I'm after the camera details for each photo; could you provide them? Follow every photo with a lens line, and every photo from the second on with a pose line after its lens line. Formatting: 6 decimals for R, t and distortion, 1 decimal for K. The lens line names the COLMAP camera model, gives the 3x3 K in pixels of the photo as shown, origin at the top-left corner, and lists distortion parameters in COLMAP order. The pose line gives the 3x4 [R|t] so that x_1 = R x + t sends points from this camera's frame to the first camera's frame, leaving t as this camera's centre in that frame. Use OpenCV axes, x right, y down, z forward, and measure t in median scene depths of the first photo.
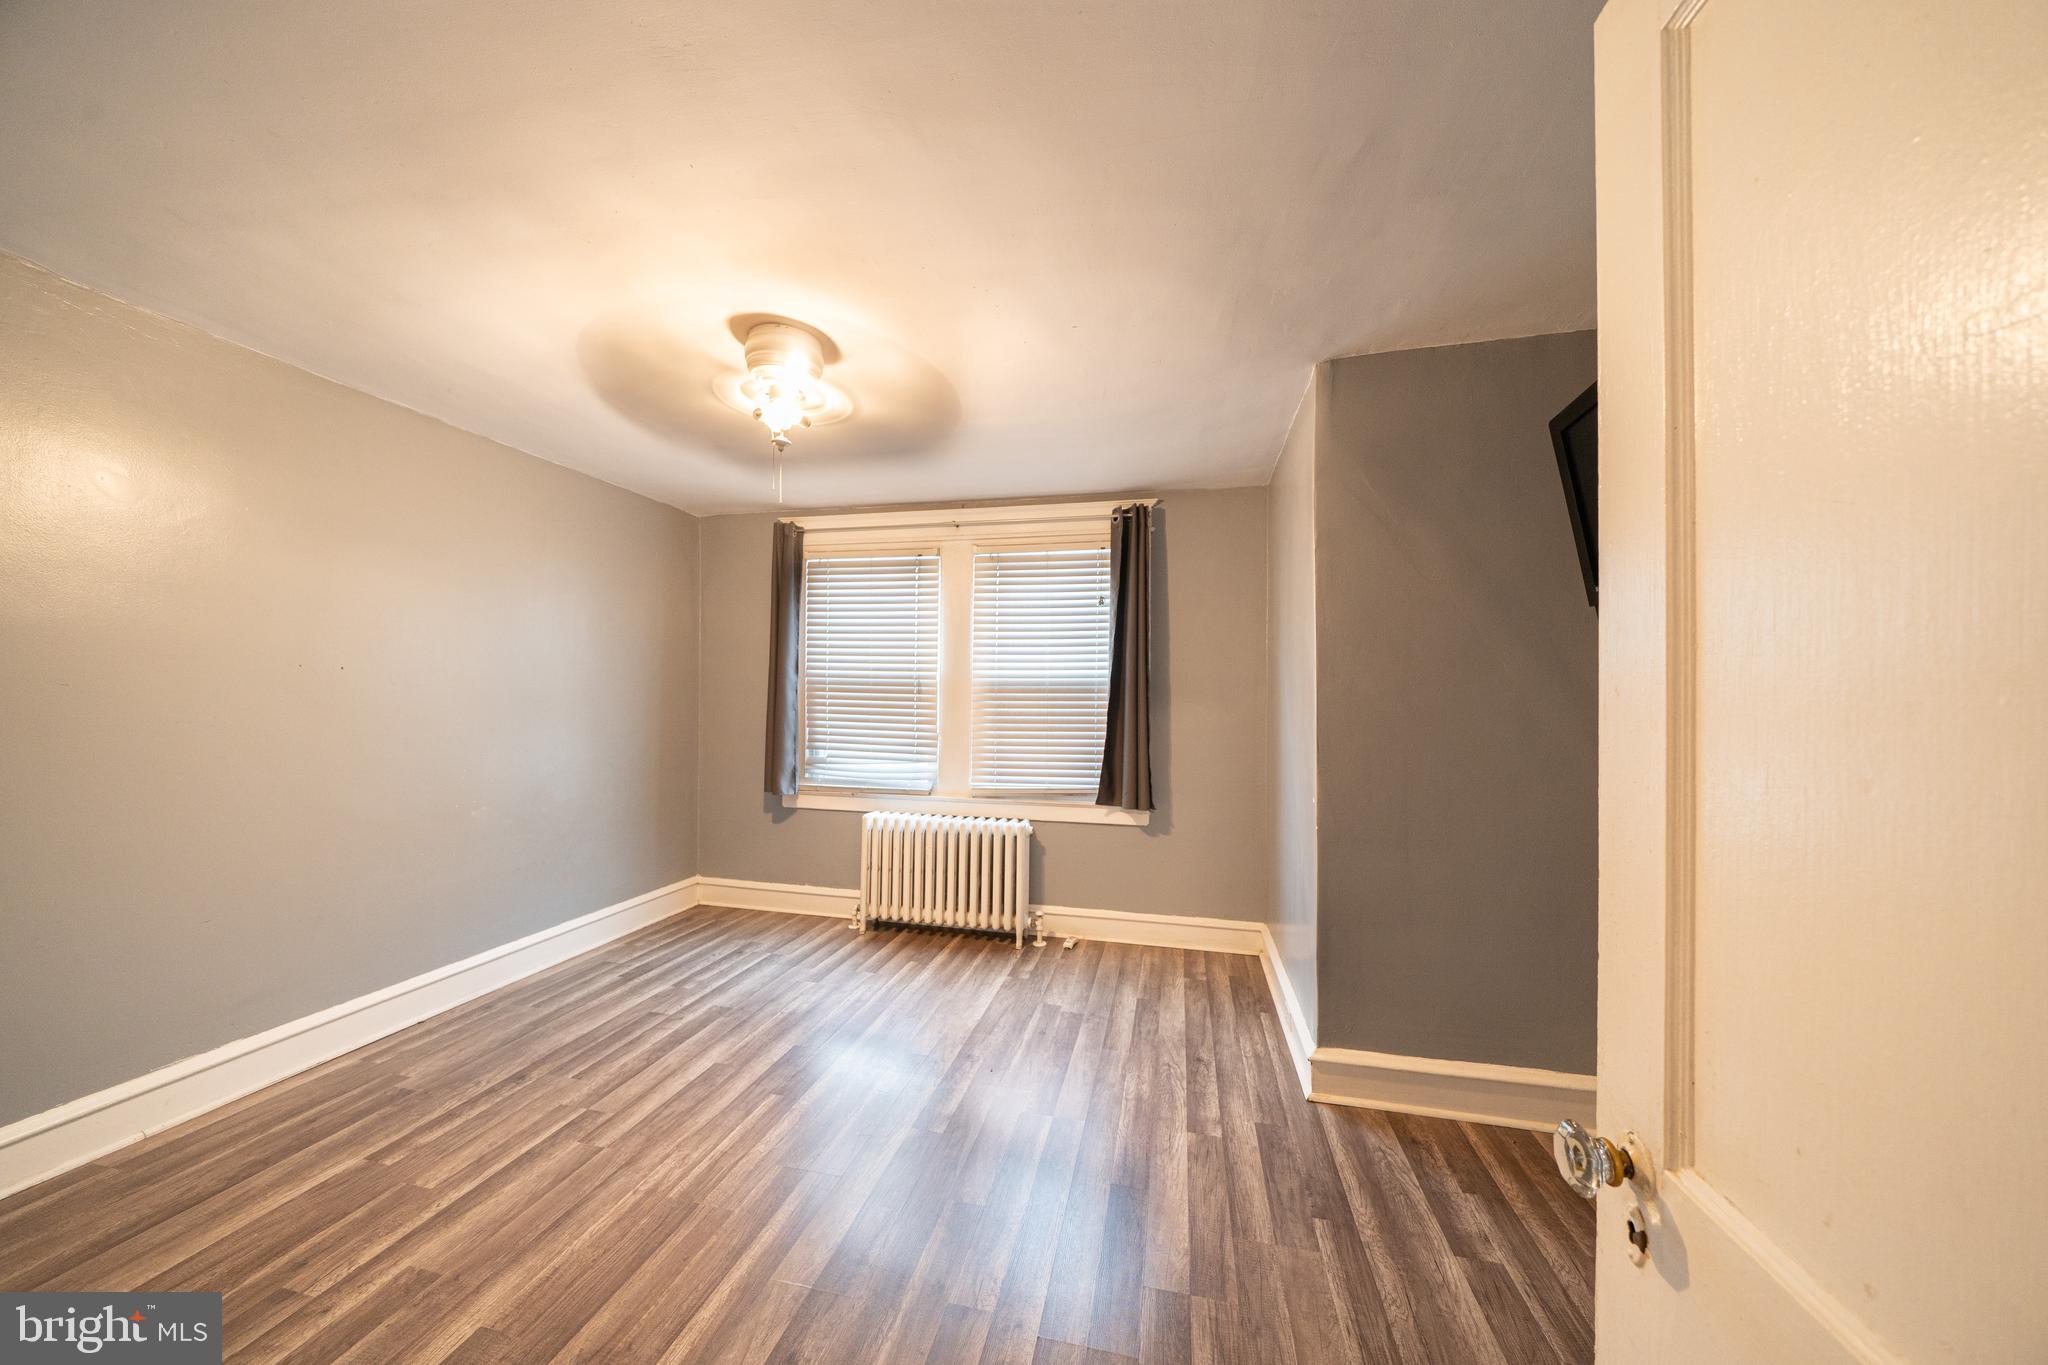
lens RADIAL K [[706.1, 0, 1024.0], [0, 706.1, 683.9], [0, 0, 1]] dist [-0.002863, -0.000131]
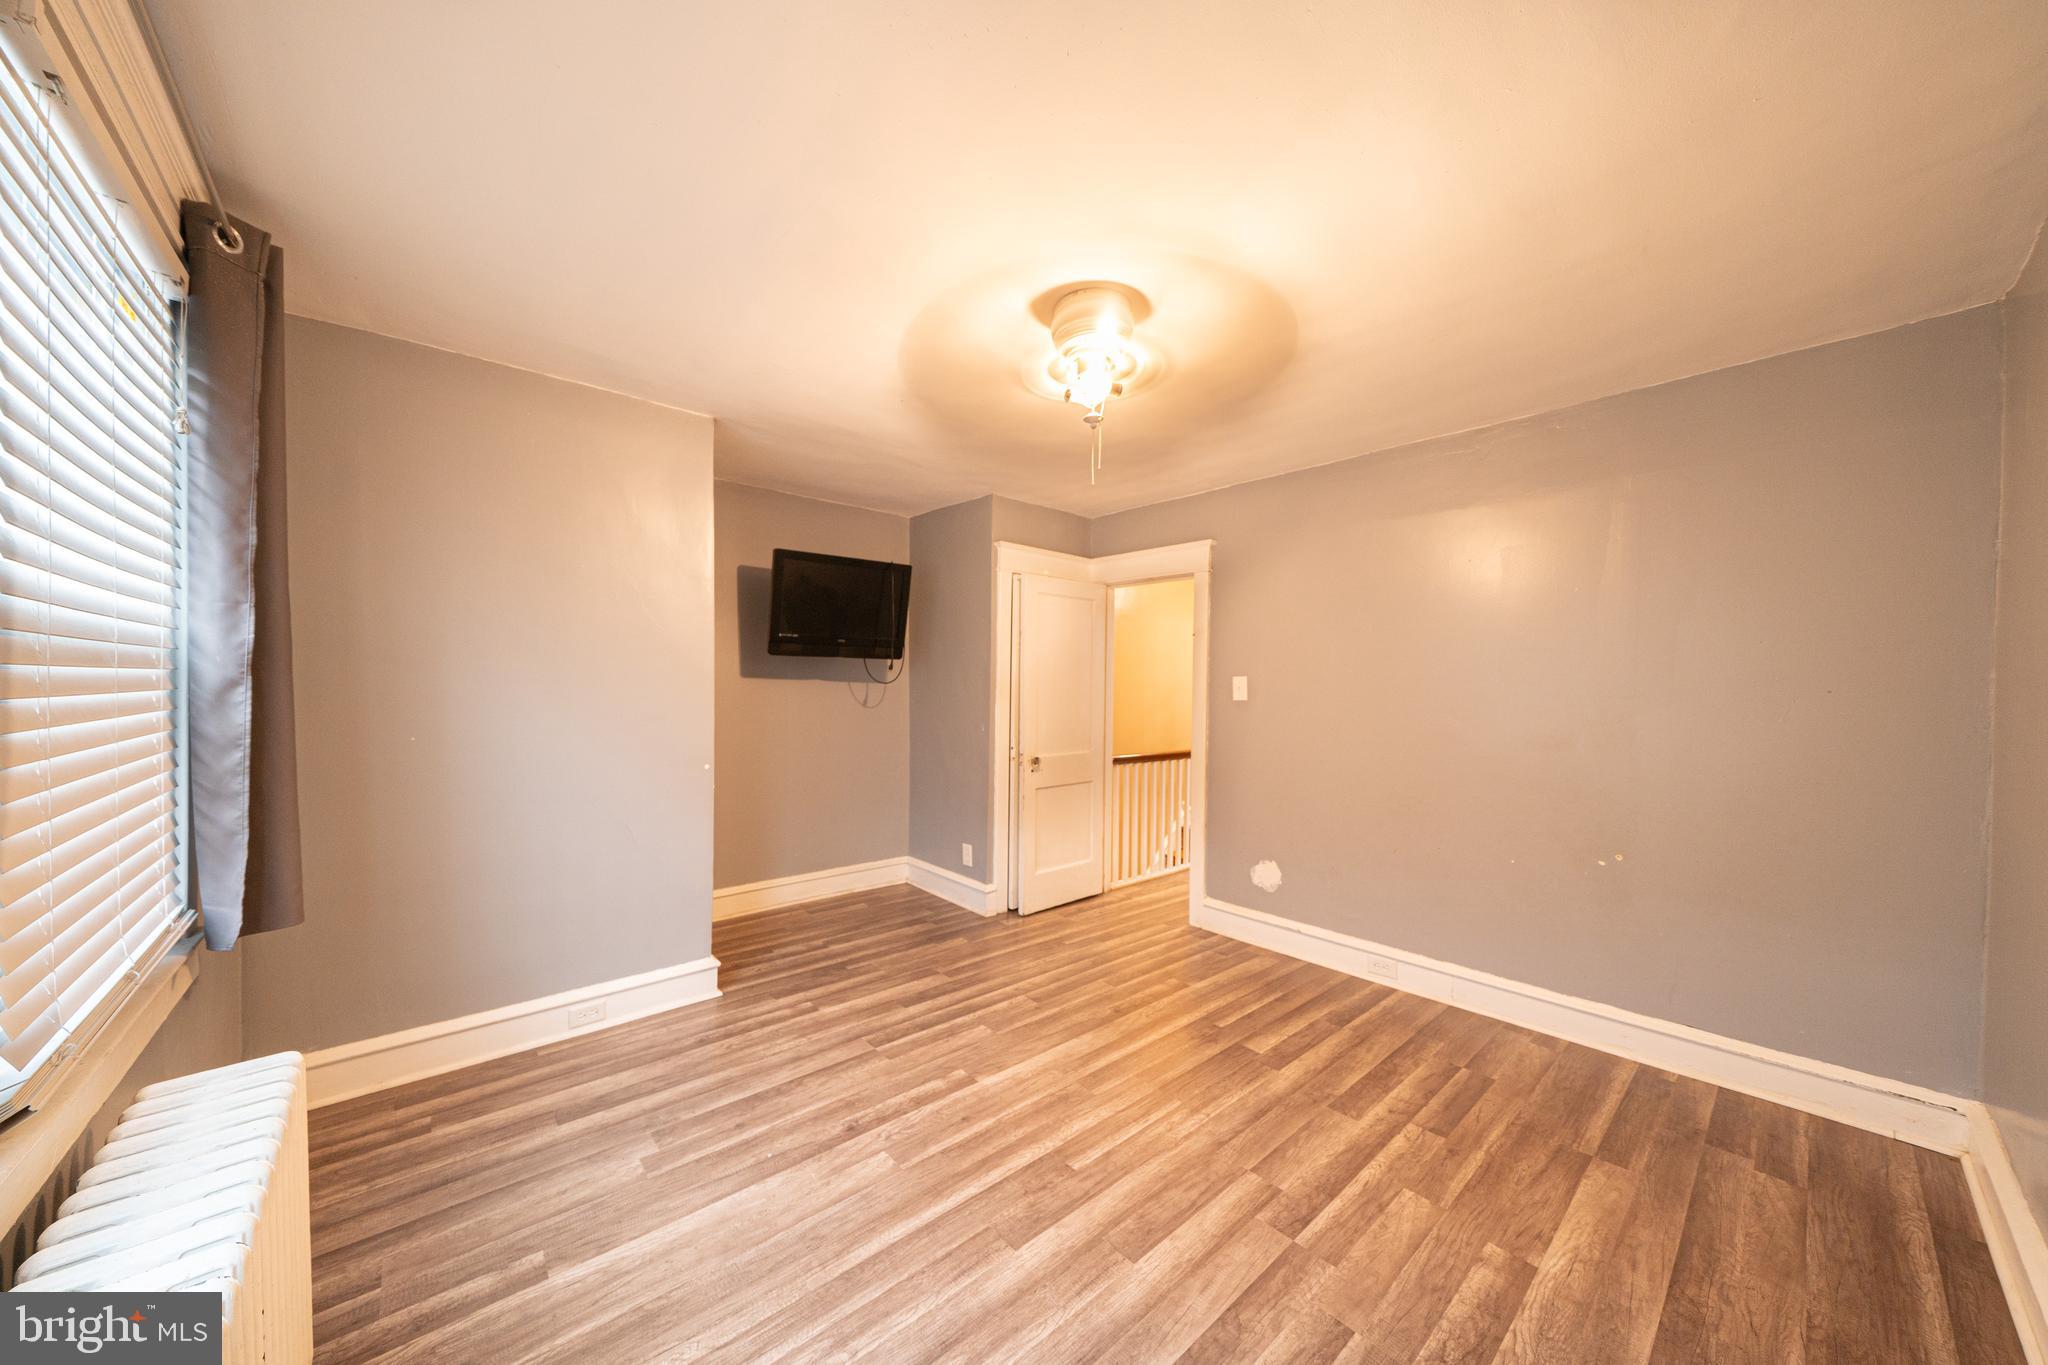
lens RADIAL K [[706.1, 0, 1019.4], [0, 706.1, 696.2], [0, 0, 1]] dist [-0.002863, -0.000131]
pose [[-0.810061, -0.025650, 0.585784, -0.829347], [-0.032139, 0.999483, -0.000678, 0.028662], [-0.585464, -0.019376, -0.810467, 1.842954]]
